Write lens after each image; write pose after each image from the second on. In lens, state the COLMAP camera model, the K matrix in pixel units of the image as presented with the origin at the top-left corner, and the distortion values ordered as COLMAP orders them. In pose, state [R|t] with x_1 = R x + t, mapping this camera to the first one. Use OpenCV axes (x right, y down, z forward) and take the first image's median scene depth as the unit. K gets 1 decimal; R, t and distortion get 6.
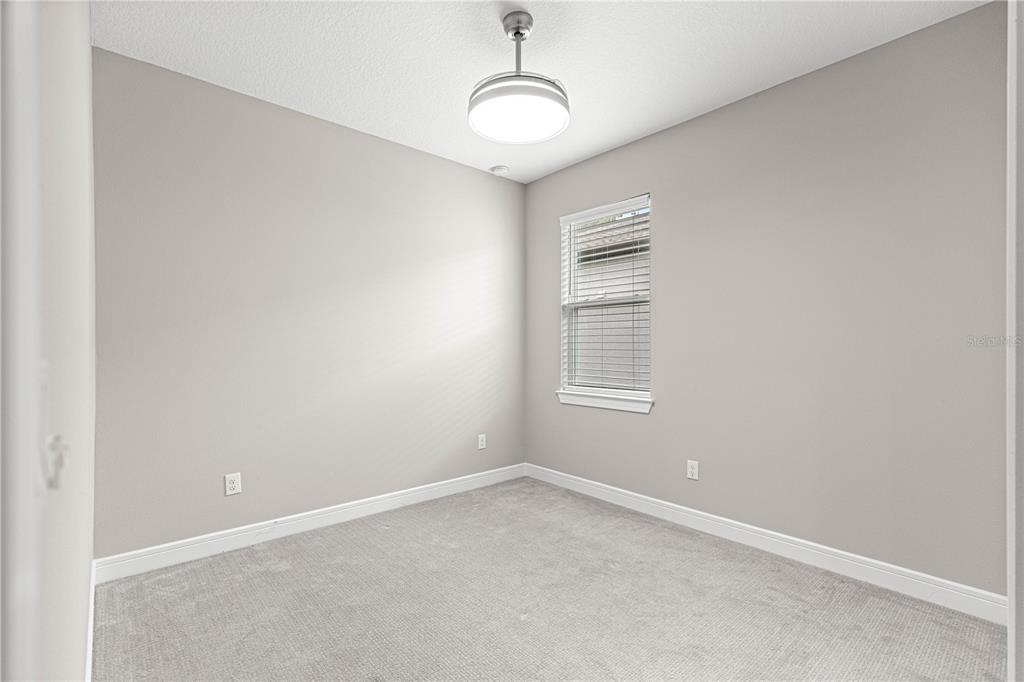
lens RADIAL K [[459.8, 0, 515.7], [0, 459.8, 345.5], [0, 0, 1]] dist [0.015909, -0.000850]
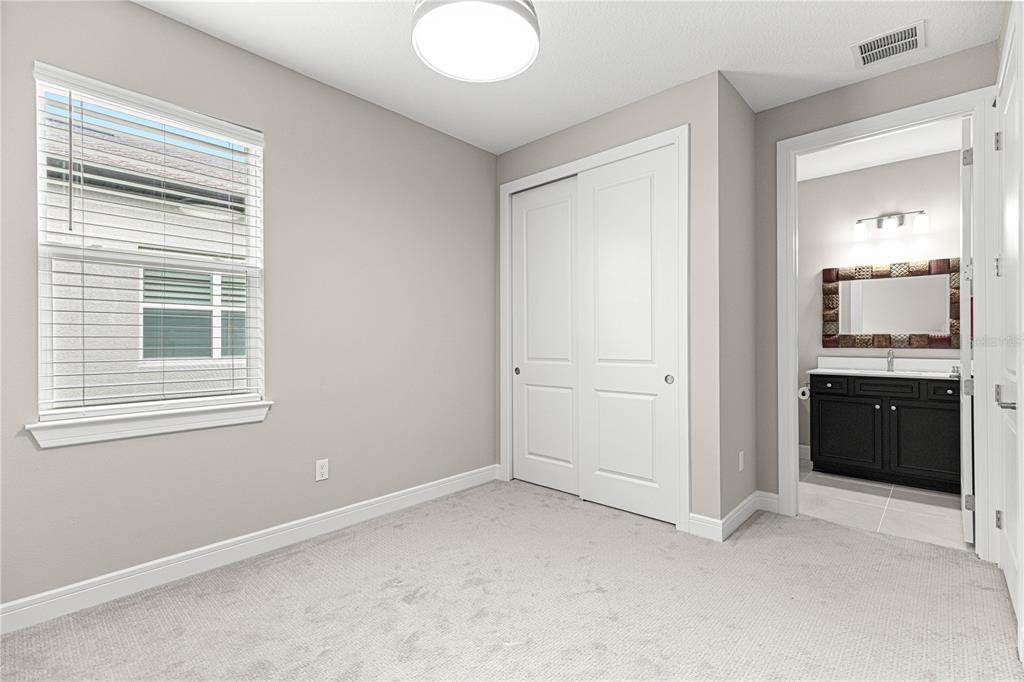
lens RADIAL K [[459.8, 0, 515.7], [0, 459.8, 345.5], [0, 0, 1]] dist [0.015909, -0.000850]
pose [[-0.081343, -0.007638, 0.996657, -0.549066], [0.007124, 0.999941, 0.008245, 0.021698], [-0.996661, 0.007770, -0.081284, 0.697986]]
